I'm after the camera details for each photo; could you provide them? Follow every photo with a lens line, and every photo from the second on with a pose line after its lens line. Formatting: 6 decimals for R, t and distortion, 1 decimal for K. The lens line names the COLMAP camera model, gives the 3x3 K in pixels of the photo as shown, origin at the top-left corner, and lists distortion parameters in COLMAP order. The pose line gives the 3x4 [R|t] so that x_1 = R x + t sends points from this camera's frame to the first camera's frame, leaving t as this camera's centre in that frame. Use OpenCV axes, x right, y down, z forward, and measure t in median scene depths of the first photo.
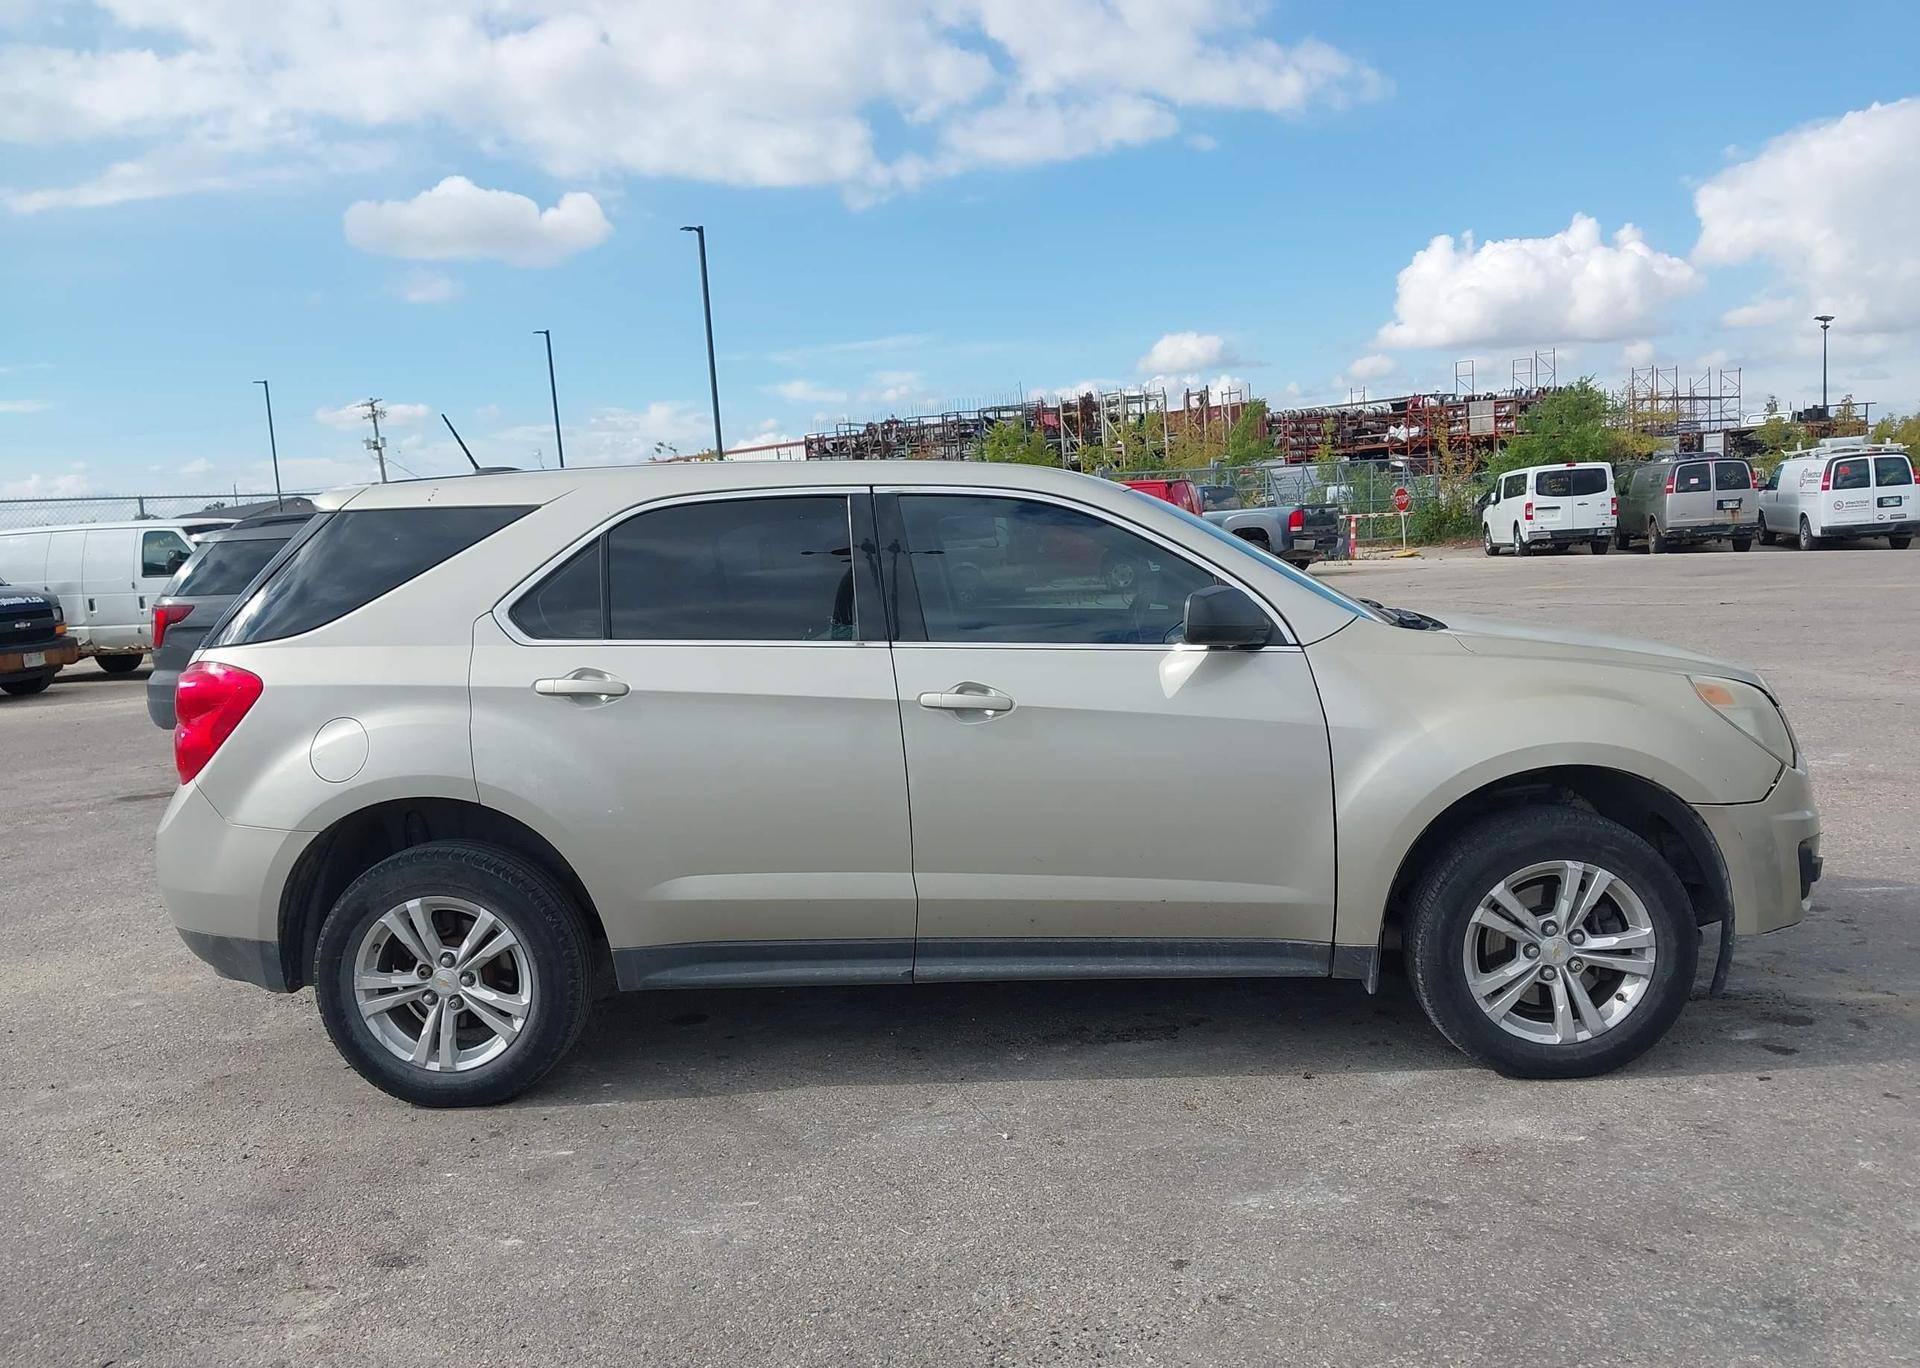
lens RADIAL K [[1526.4, 0, 964.4], [0, 1526.4, 701.5], [0, 0, 1]] dist [0.032745, -0.040572]
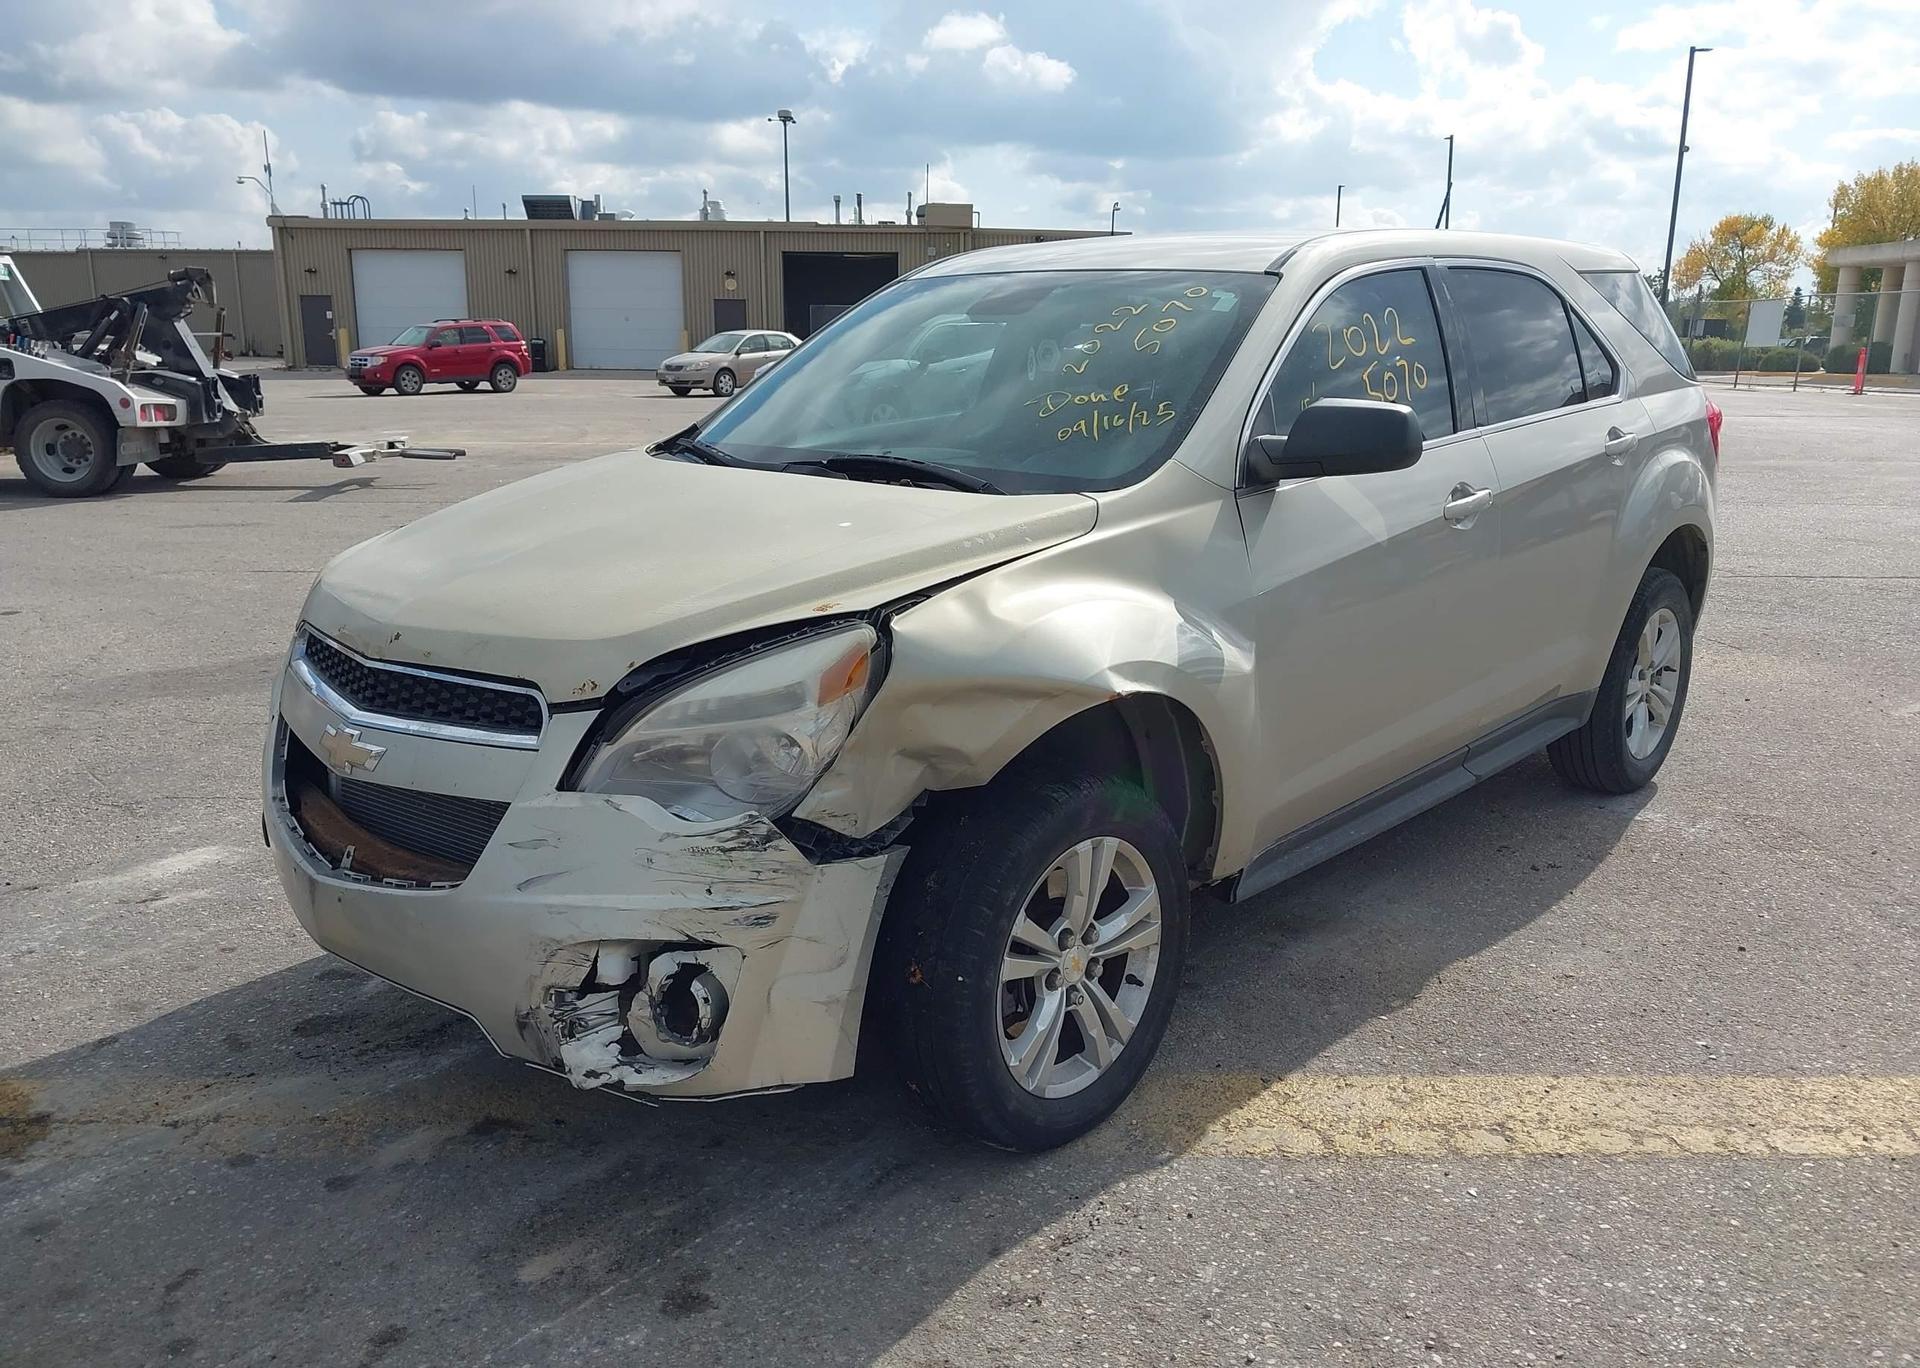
lens RADIAL K [[1526.4, 0, 954.9], [0, 1526.4, 685.6], [0, 0, 1]] dist [0.032745, -0.040572]
pose [[-0.657798, 0.223708, -0.719205, 0.881329], [-0.057675, 0.937110, 0.344237, -0.243856], [0.750983, 0.267919, -0.603527, 1.729166]]
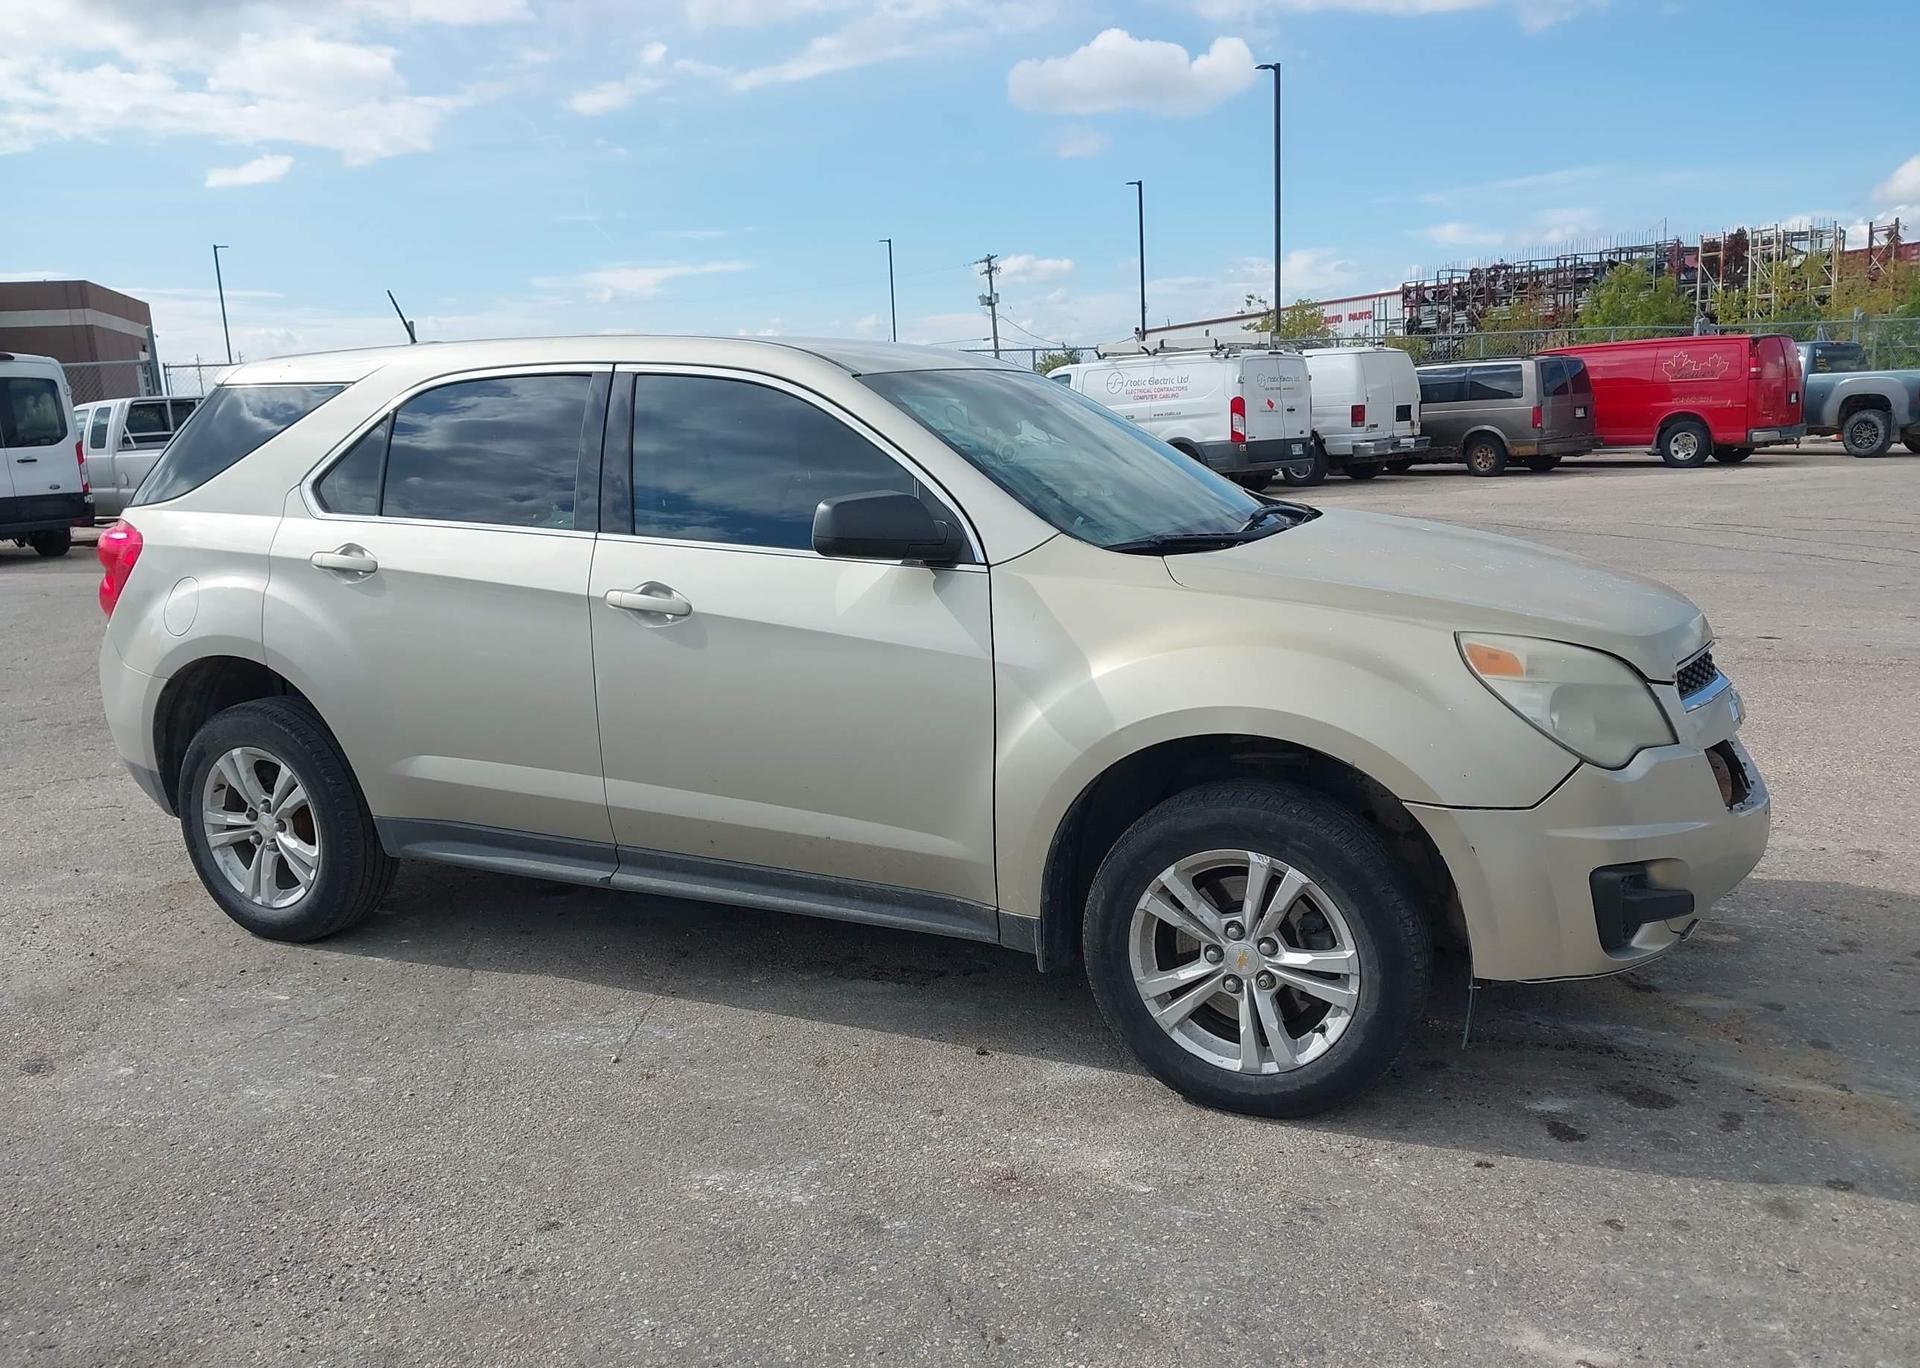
lens RADIAL K [[1526.4, 0, 970.7], [0, 1526.4, 693.8], [0, 0, 1]] dist [0.032745, -0.040572]
pose [[0.917964, 0.091666, -0.385928, 0.529596], [-0.057191, 0.993352, 0.099908, -0.047466], [0.392520, -0.069640, 0.917103, 0.202529]]
